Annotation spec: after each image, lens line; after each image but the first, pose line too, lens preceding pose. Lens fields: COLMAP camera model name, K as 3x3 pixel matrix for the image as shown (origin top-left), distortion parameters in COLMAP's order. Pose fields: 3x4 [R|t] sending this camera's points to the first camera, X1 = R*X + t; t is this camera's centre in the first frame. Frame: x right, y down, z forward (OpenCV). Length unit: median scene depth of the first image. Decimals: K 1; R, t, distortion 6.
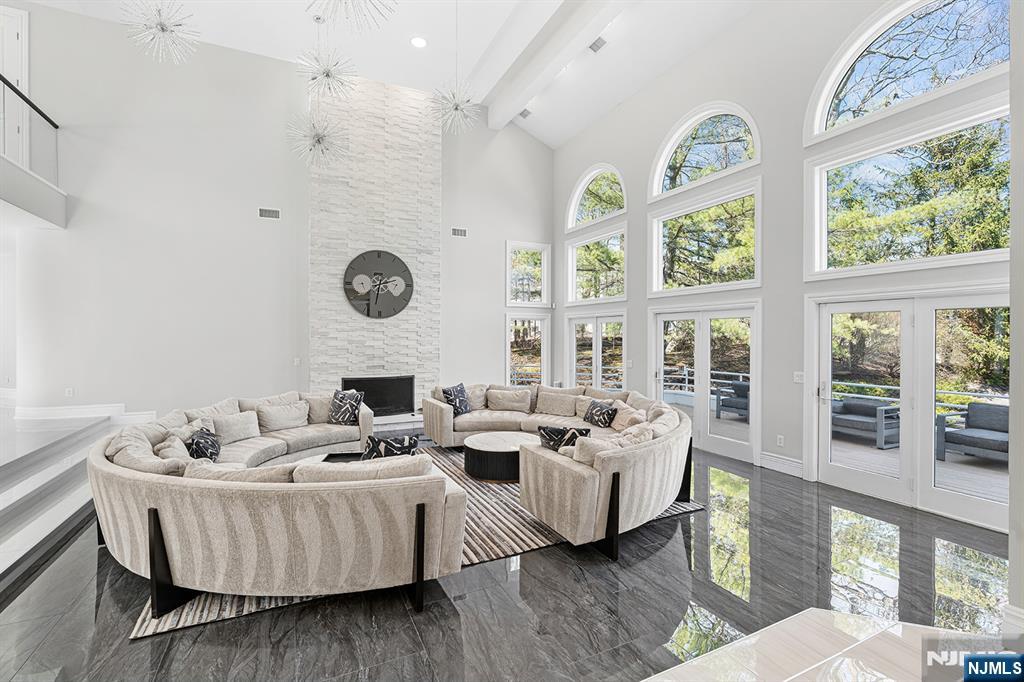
lens RADIAL K [[466.0, 0, 511.2], [0, 466.0, 337.2], [0, 0, 1]] dist [-0.001659, -0.000385]
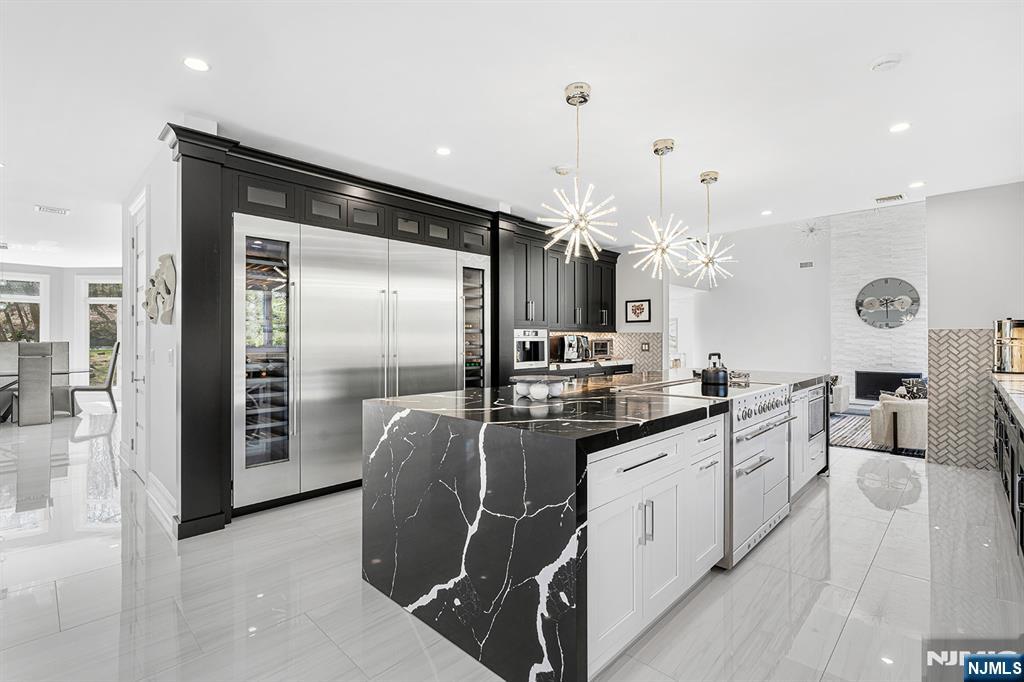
lens RADIAL K [[466.0, 0, 504.5], [0, 466.0, 336.8], [0, 0, 1]] dist [-0.001659, -0.000385]
pose [[0.339569, -0.009183, -0.940536, 0.618870], [0.001256, 0.999956, -0.009310, -0.005809], [0.940580, 0.001980, 0.339566, -0.502651]]
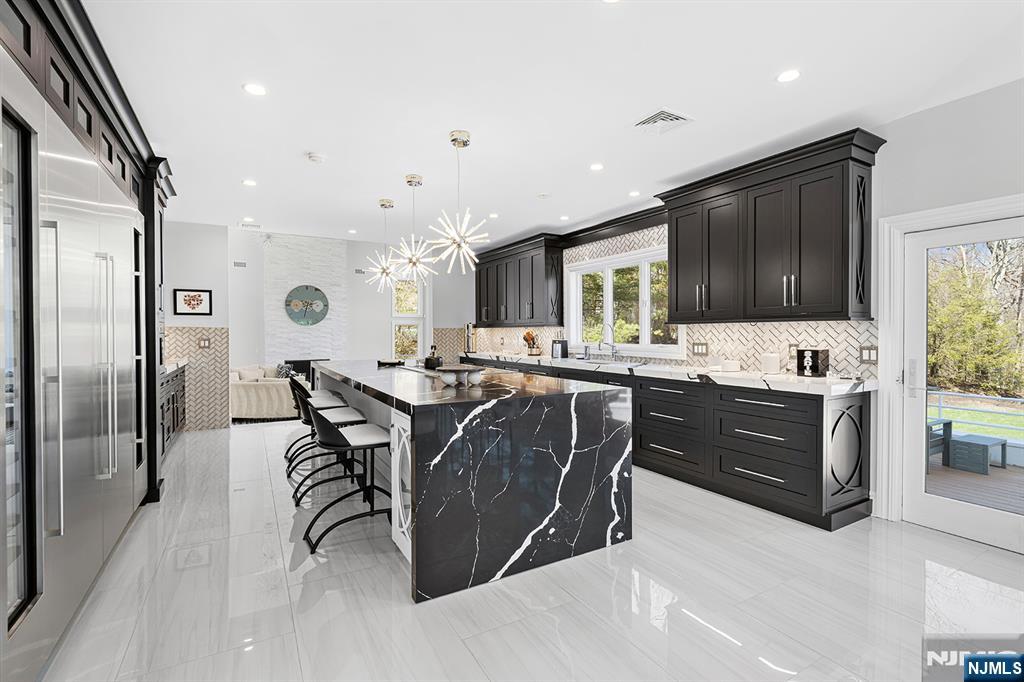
lens RADIAL K [[466.0, 0, 508.0], [0, 466.0, 337.7], [0, 0, 1]] dist [-0.001659, -0.000385]
pose [[0.997751, -0.006311, 0.066727, 0.339513], [0.005620, 0.999929, 0.010533, -0.009388], [-0.066789, -0.010135, 0.997716, -0.757655]]
